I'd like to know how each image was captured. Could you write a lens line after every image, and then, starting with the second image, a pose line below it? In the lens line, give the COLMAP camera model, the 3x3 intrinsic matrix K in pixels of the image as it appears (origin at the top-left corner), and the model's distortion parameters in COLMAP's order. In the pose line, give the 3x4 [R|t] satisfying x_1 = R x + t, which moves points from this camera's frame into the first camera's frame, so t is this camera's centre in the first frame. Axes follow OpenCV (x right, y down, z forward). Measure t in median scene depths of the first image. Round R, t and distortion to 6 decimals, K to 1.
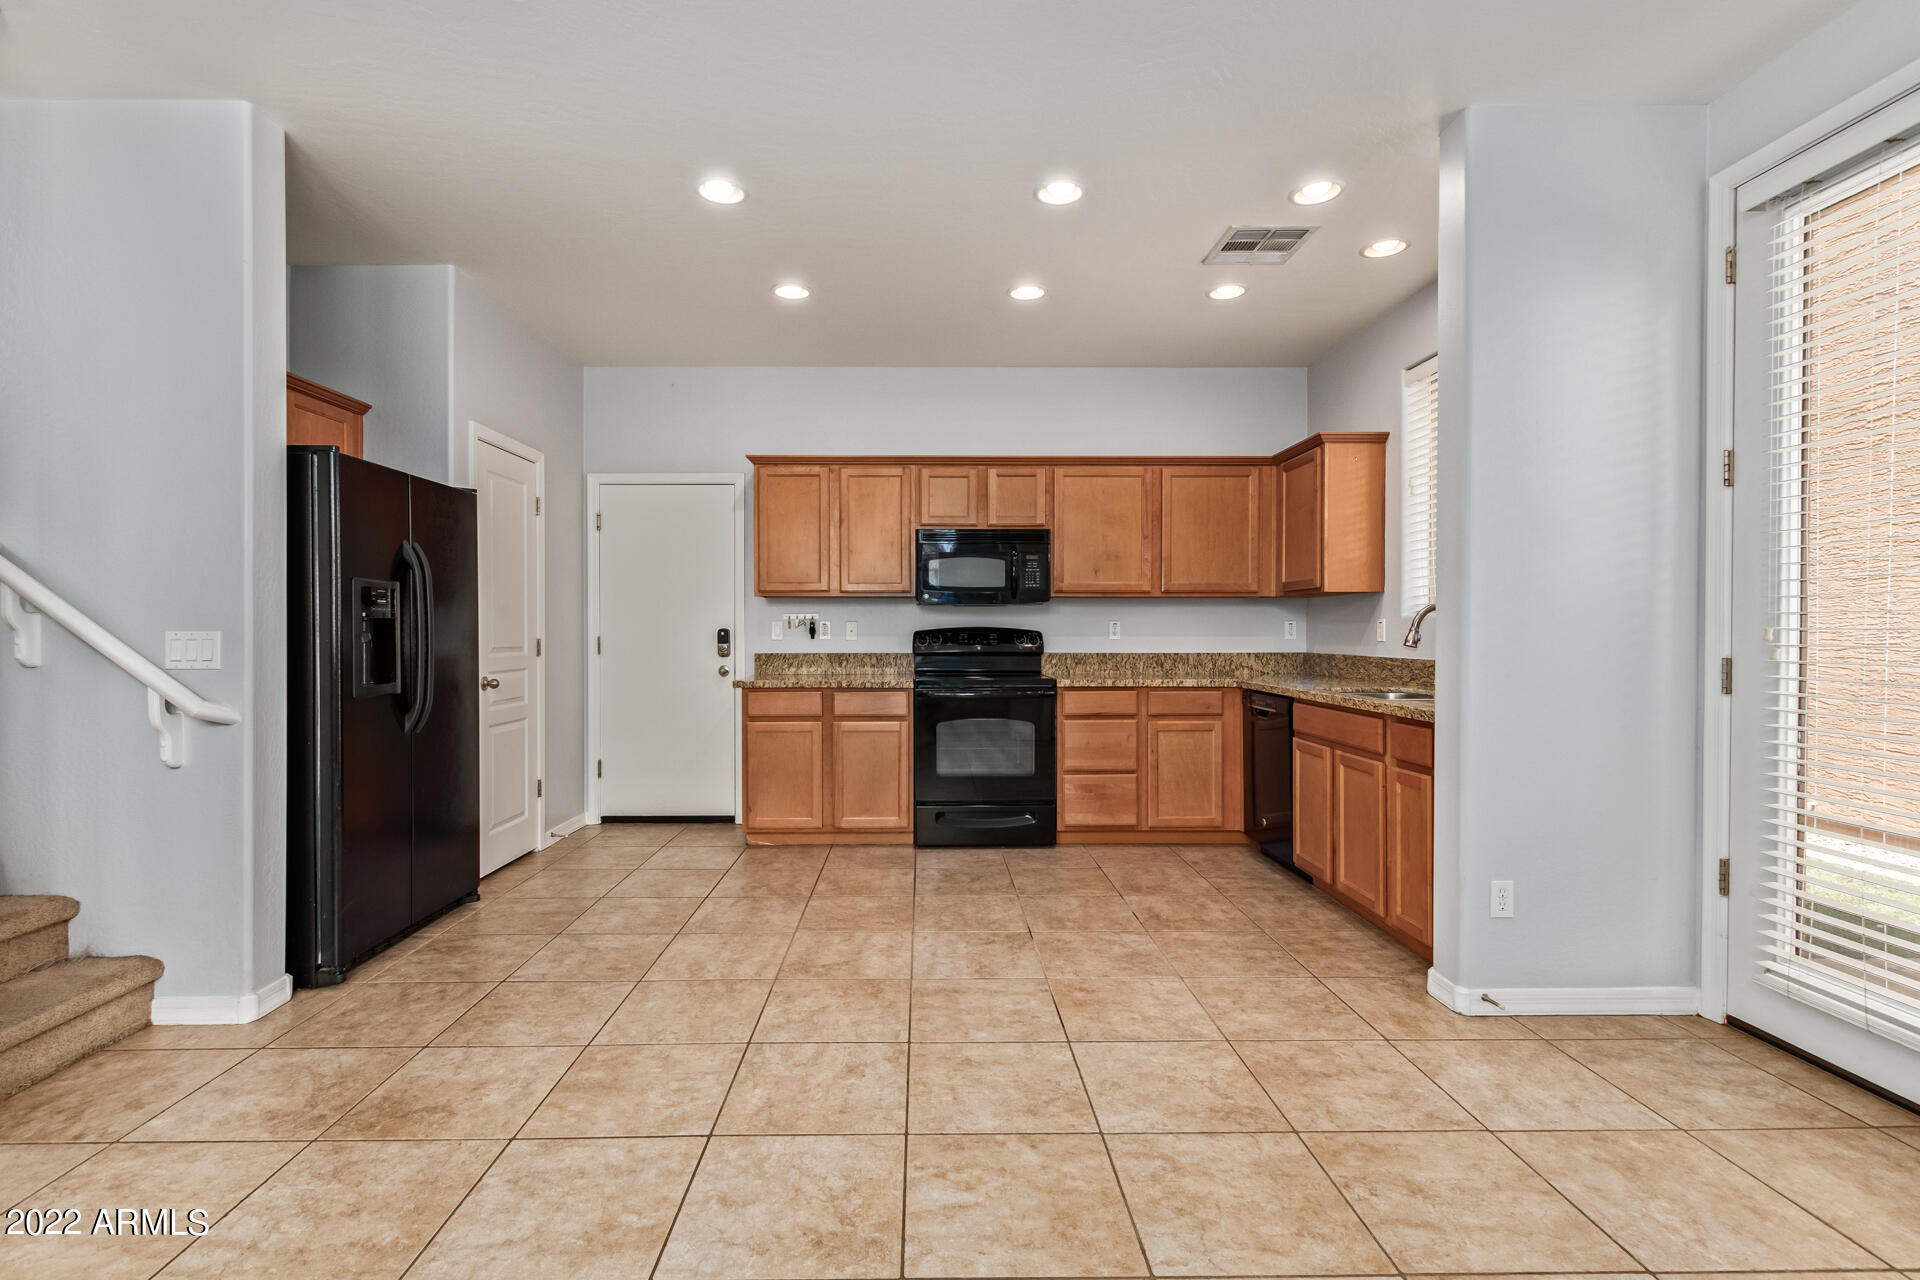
lens RADIAL K [[882.3, 0, 955.7], [0, 882.3, 636.9], [0, 0, 1]] dist [0.005312, -0.000114]
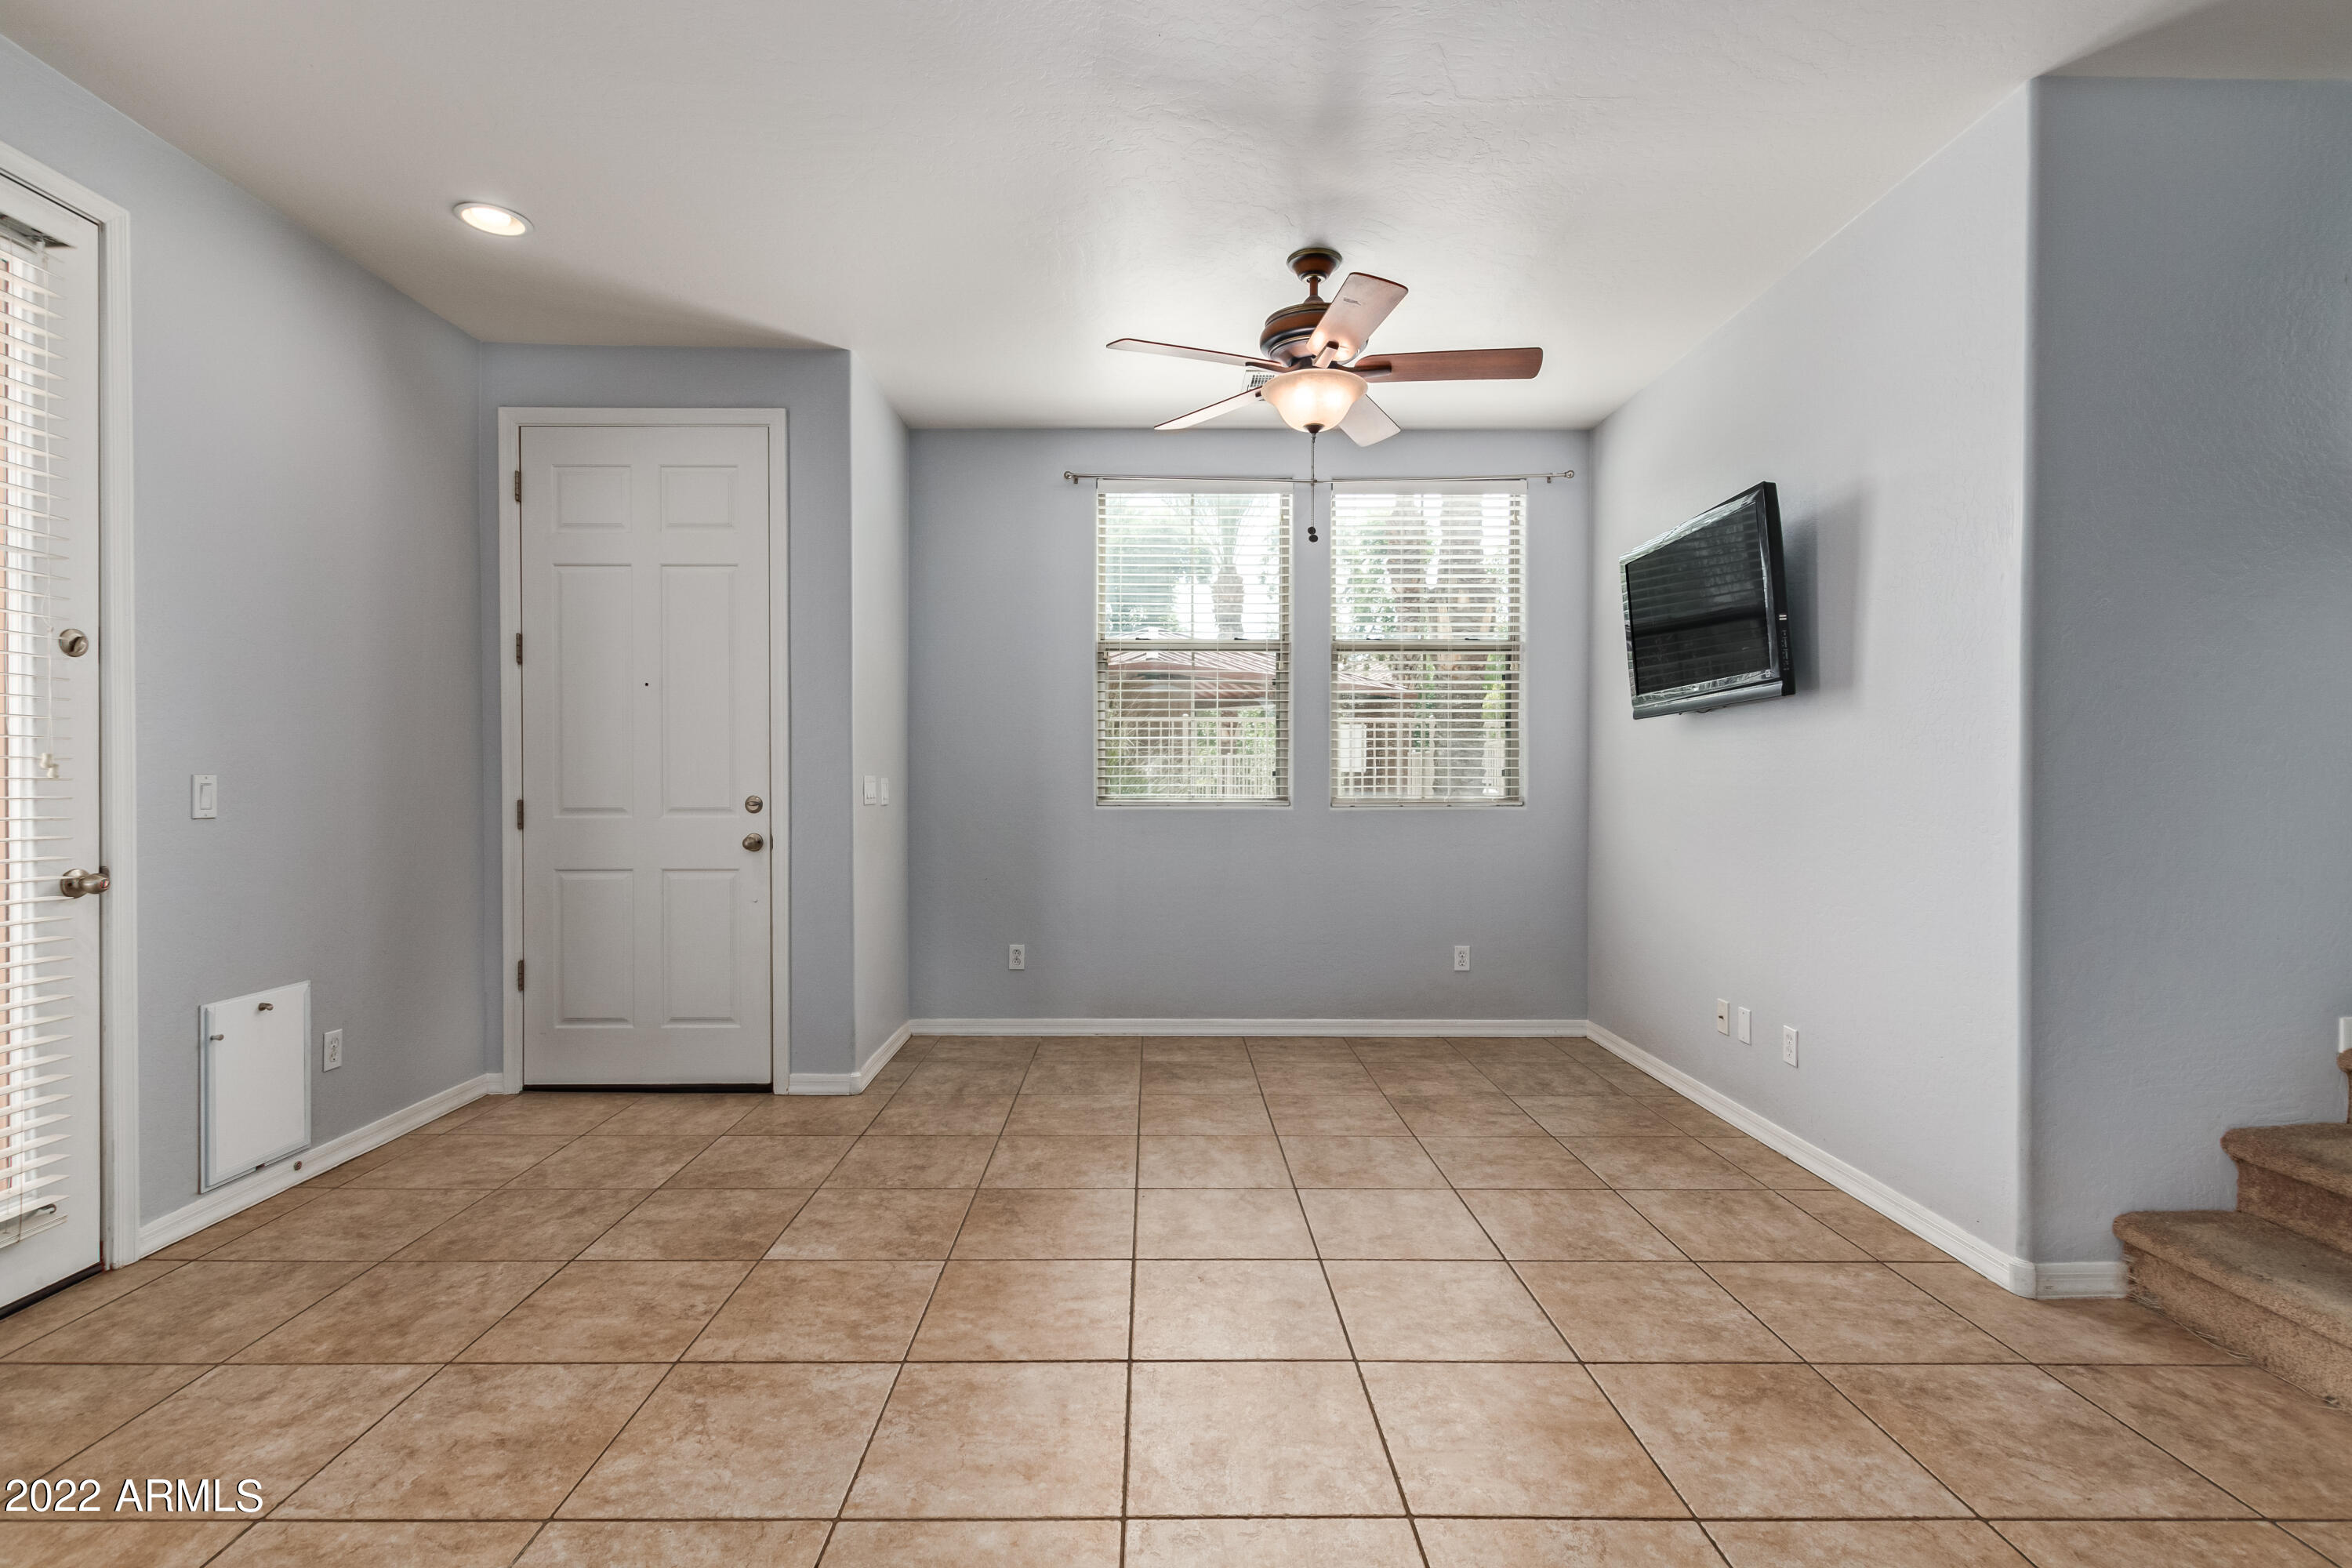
lens RADIAL K [[1080.8, 0, 1173.0], [0, 1080.8, 781.5], [0, 0, 1]] dist [0.005312, -0.000114]
pose [[-0.999816, -0.000712, 0.019157, -0.114833], [-0.000510, 0.999944, 0.010582, -0.015136], [-0.019164, 0.010570, -0.999760, 1.992364]]
